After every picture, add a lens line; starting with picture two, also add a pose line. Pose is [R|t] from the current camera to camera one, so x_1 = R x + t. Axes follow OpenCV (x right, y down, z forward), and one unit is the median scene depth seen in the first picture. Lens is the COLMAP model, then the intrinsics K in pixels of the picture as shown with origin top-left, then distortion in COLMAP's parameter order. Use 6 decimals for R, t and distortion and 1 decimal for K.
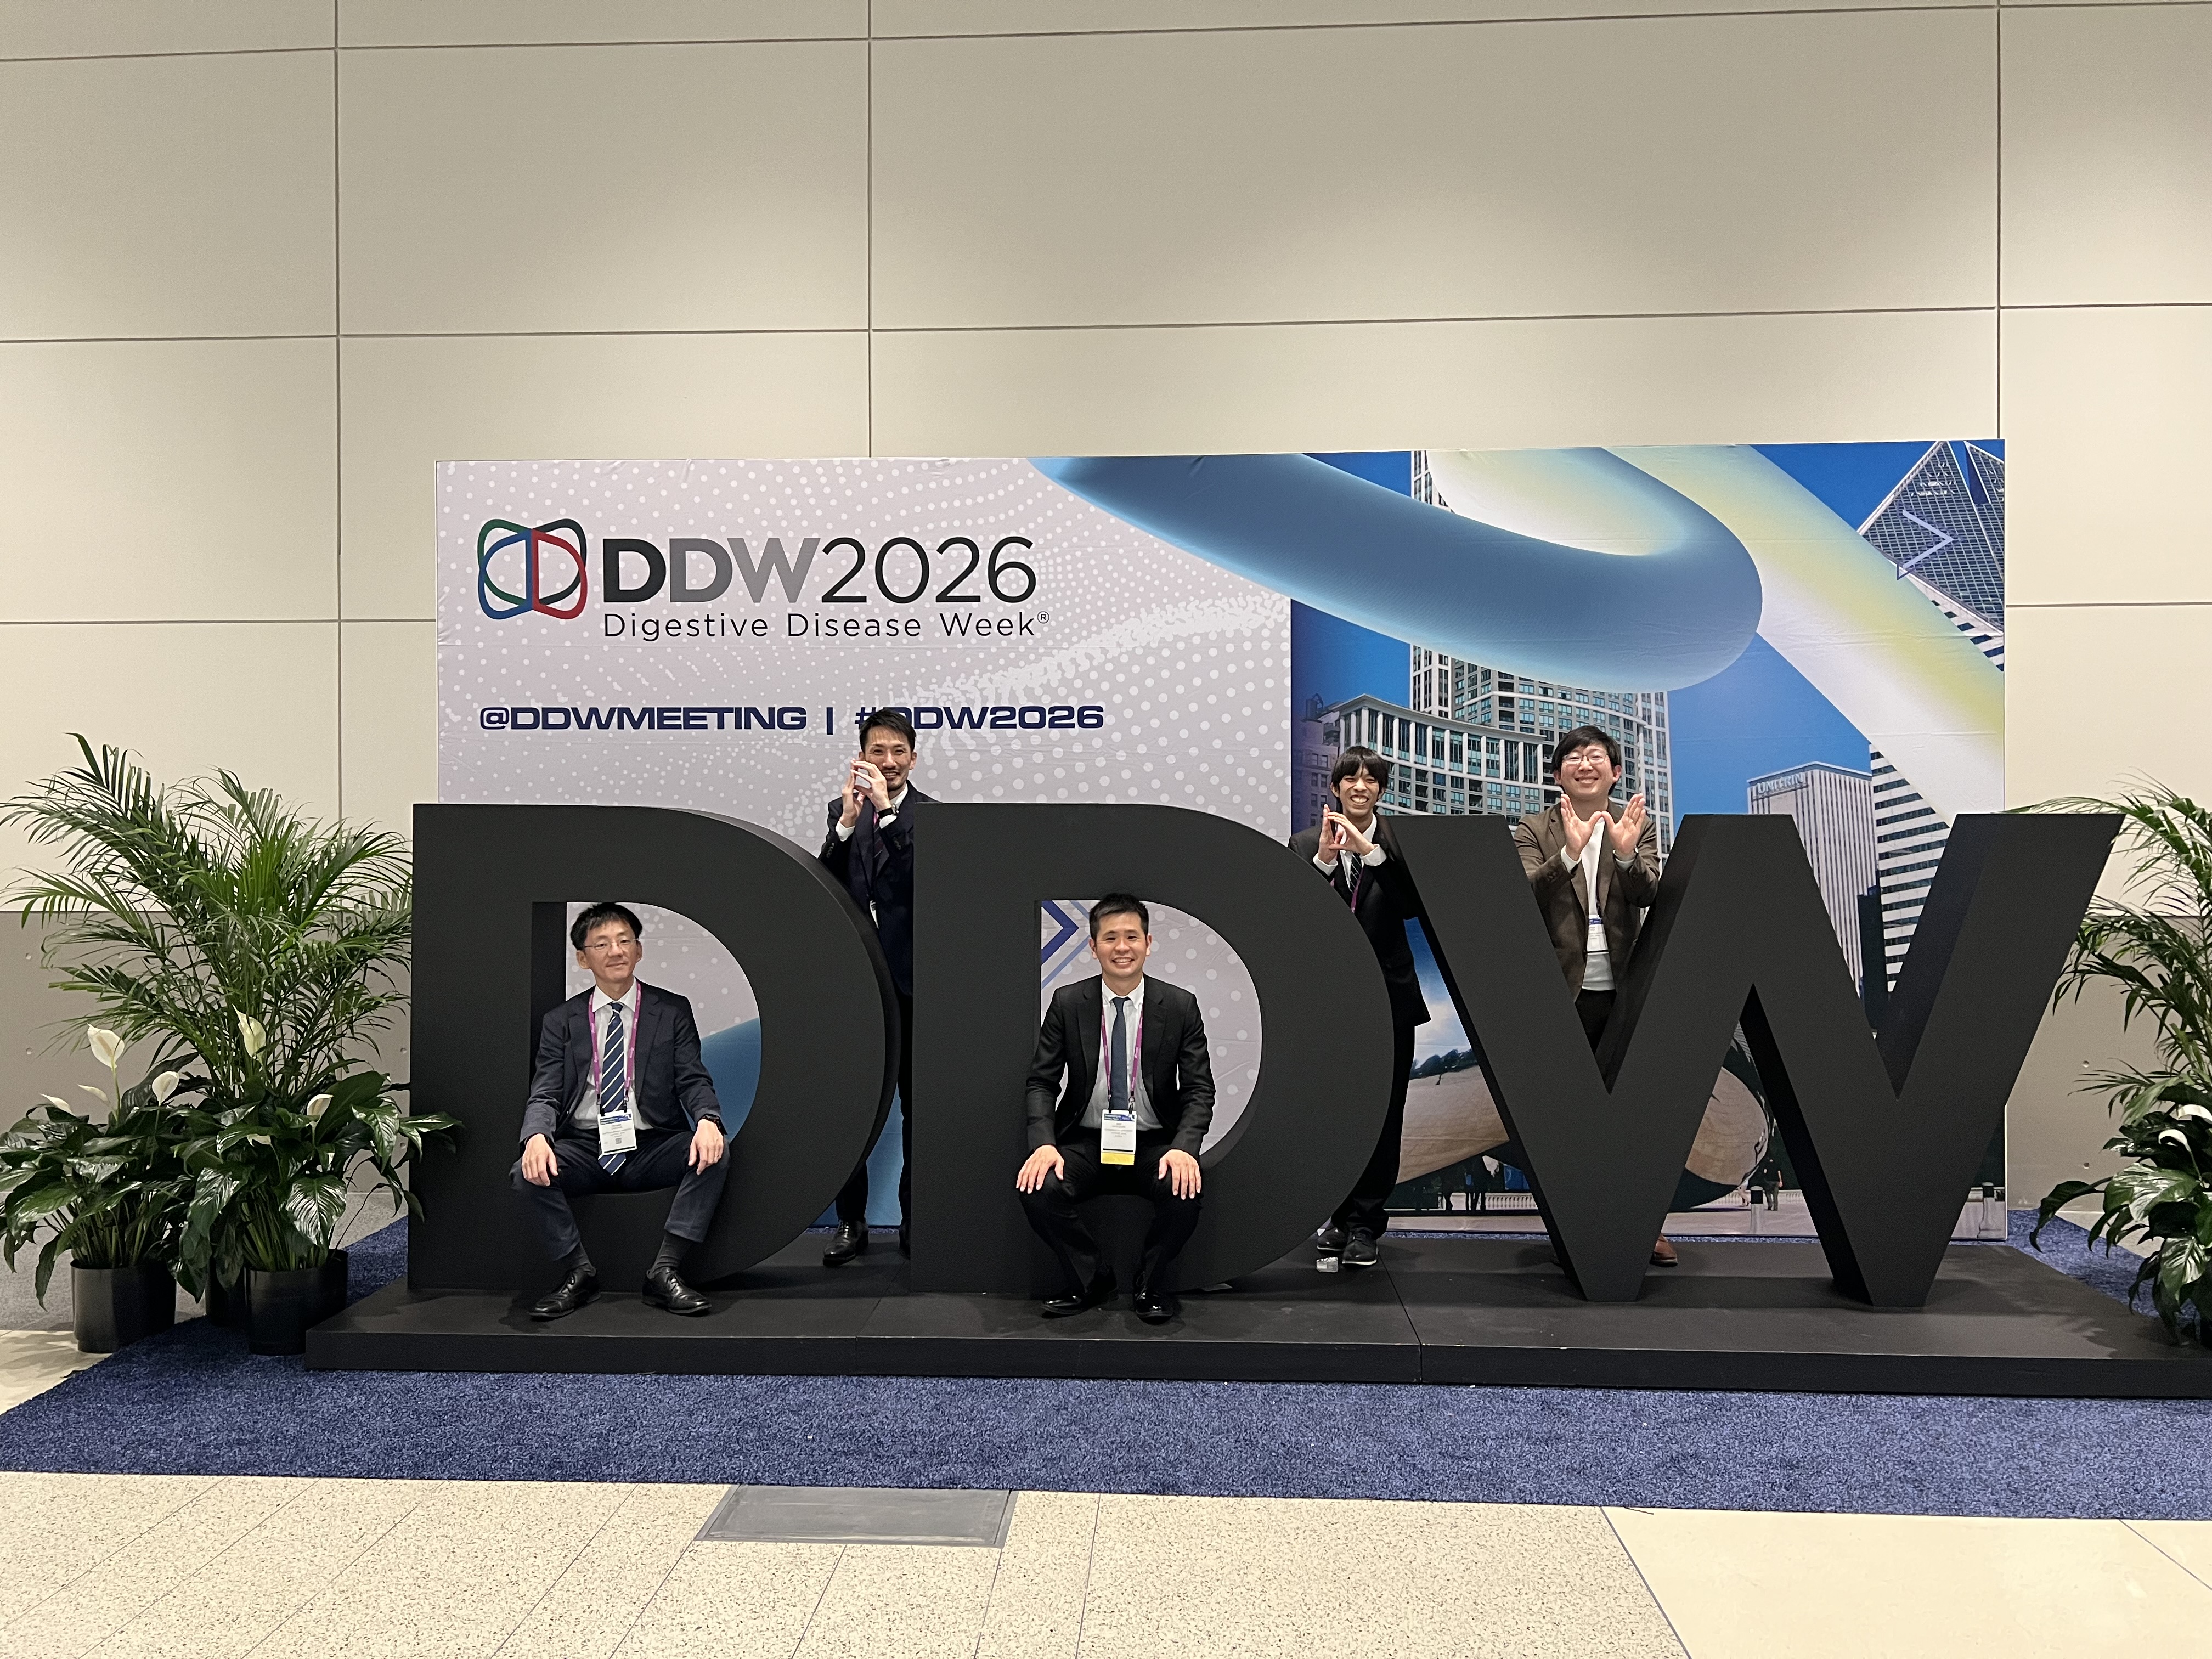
lens RADIAL K [[1728.2, 0, 1106.0], [0, 1728.2, 829.5], [0, 0, 1]] dist [0.100097, -0.162565]
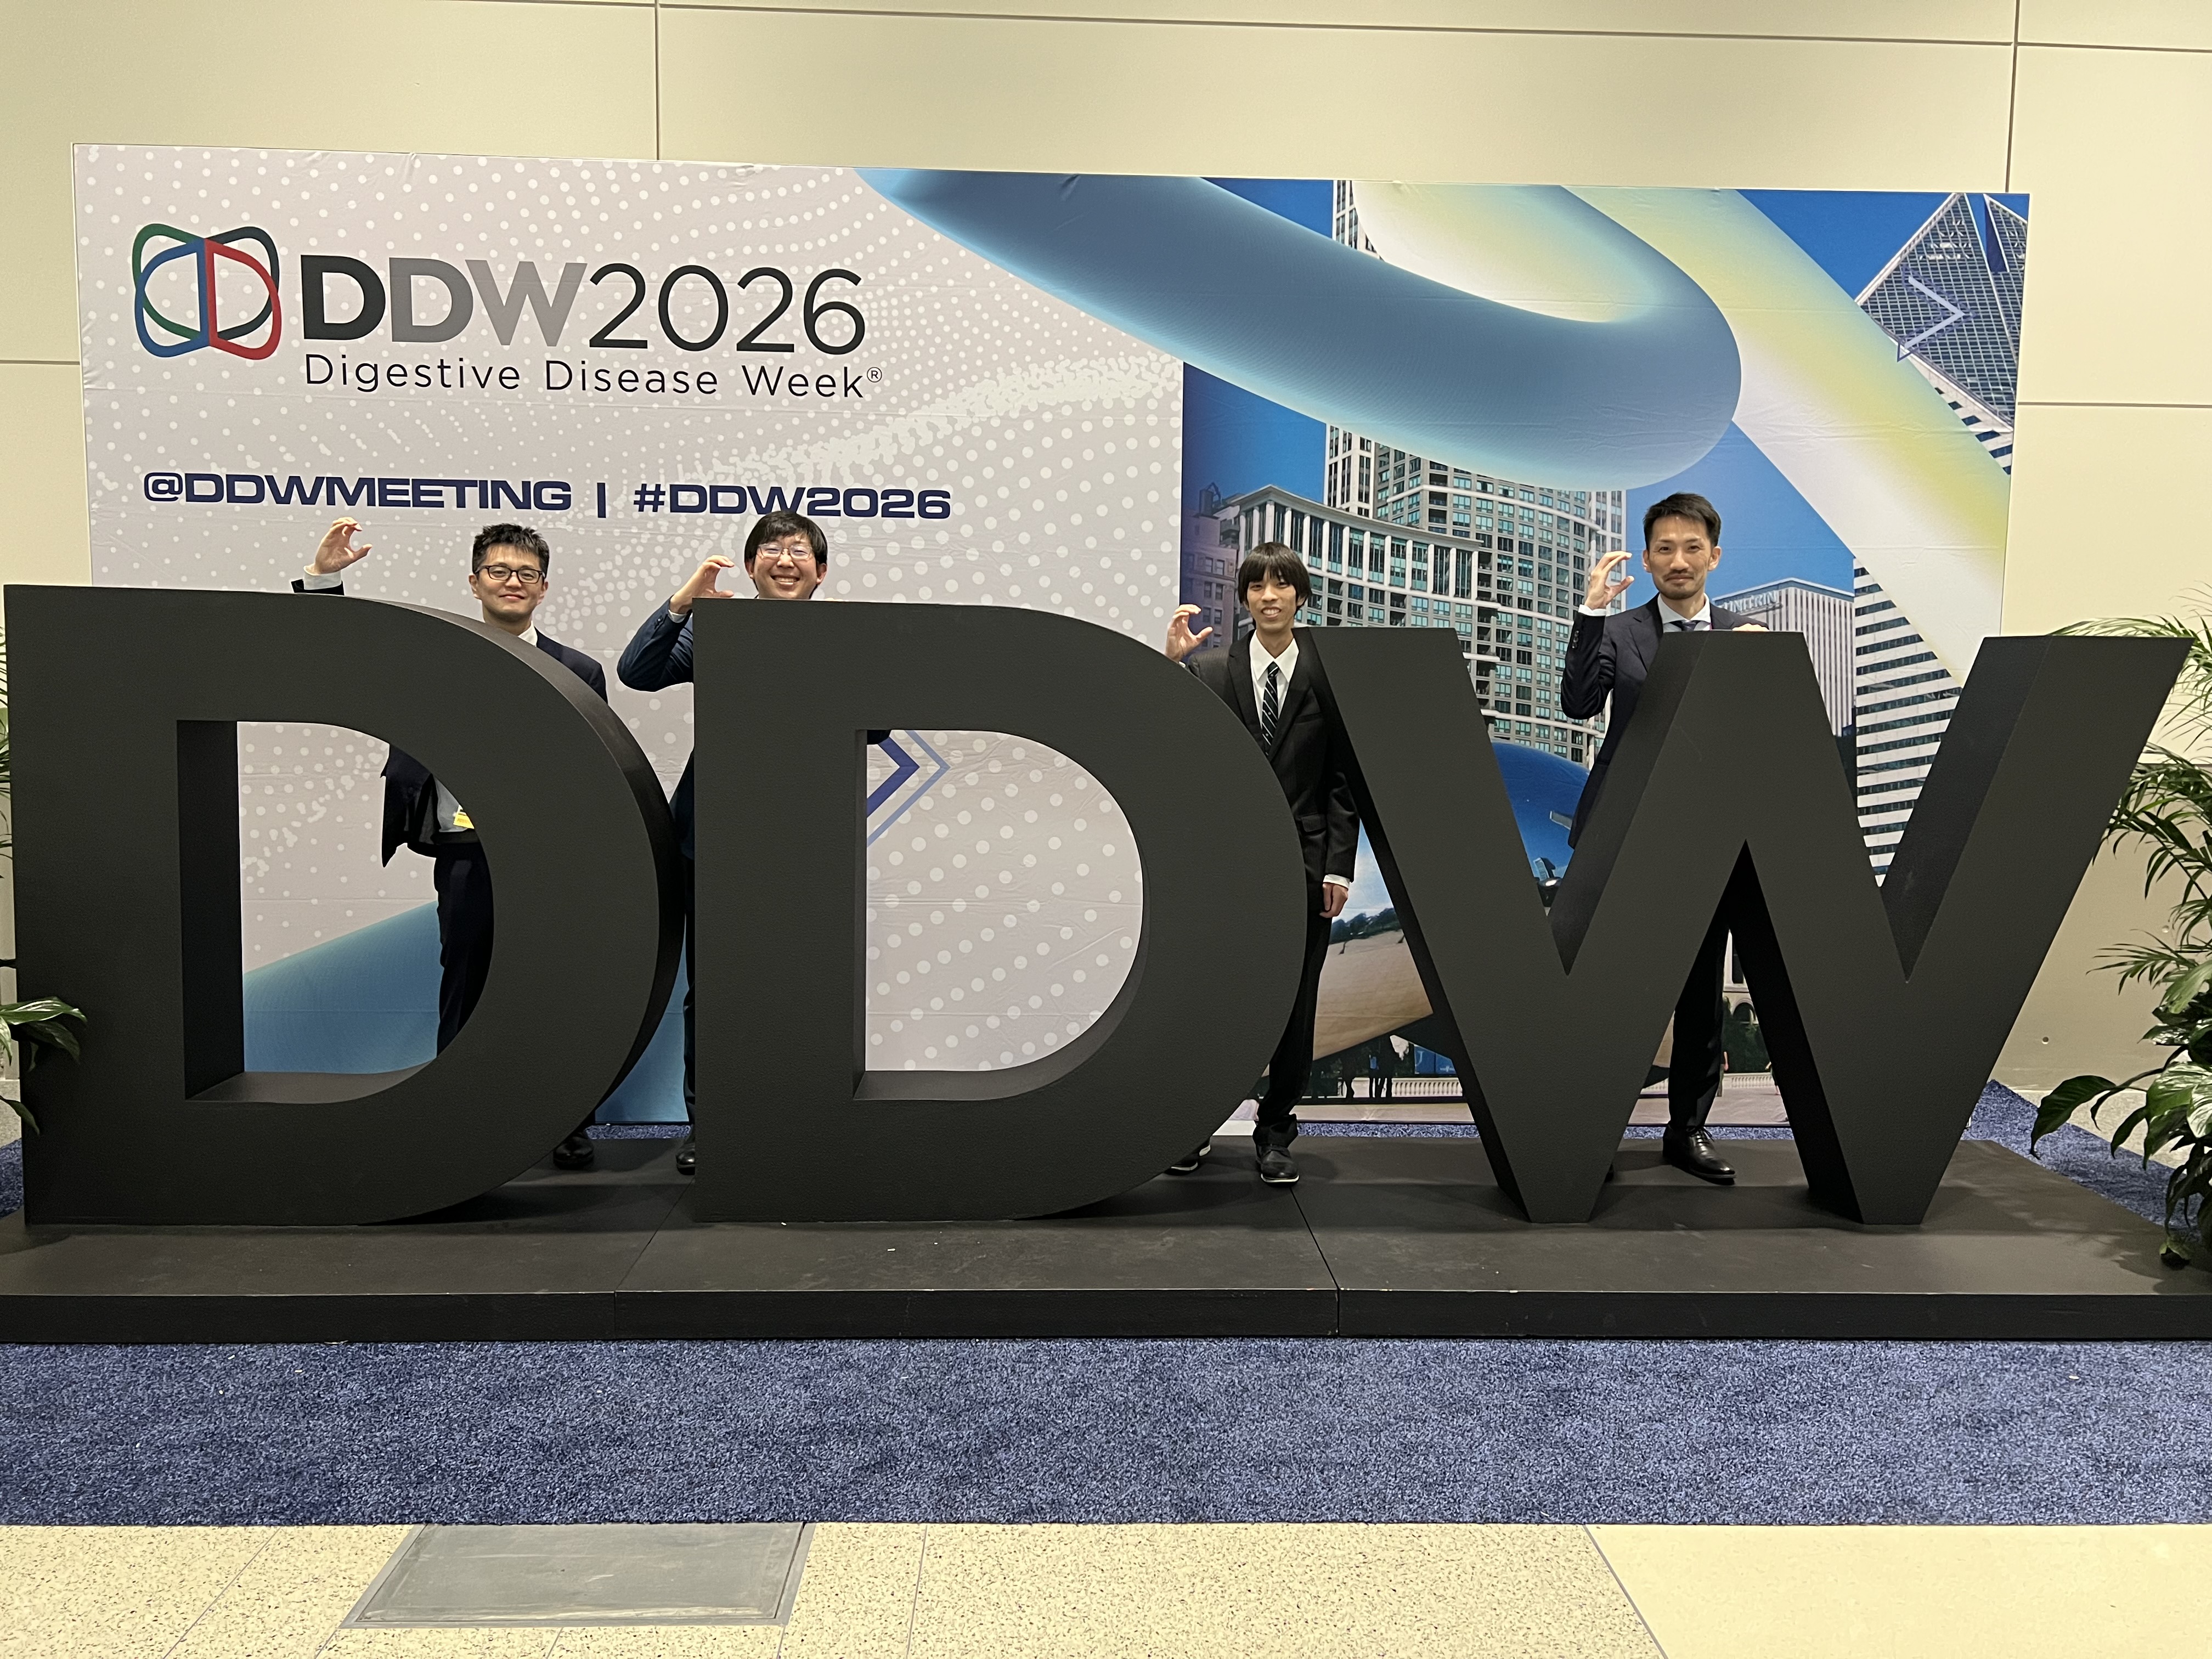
lens RADIAL K [[1683.4, 0, 1117.6], [0, 1683.4, 831.2], [0, 0, 1]] dist [0.047165, -0.041655]
pose [[0.995892, 0.007687, 0.090225, 0.006491], [-0.016050, 0.995599, 0.092335, 0.012588], [-0.089119, -0.093404, 0.991632, 0.198676]]
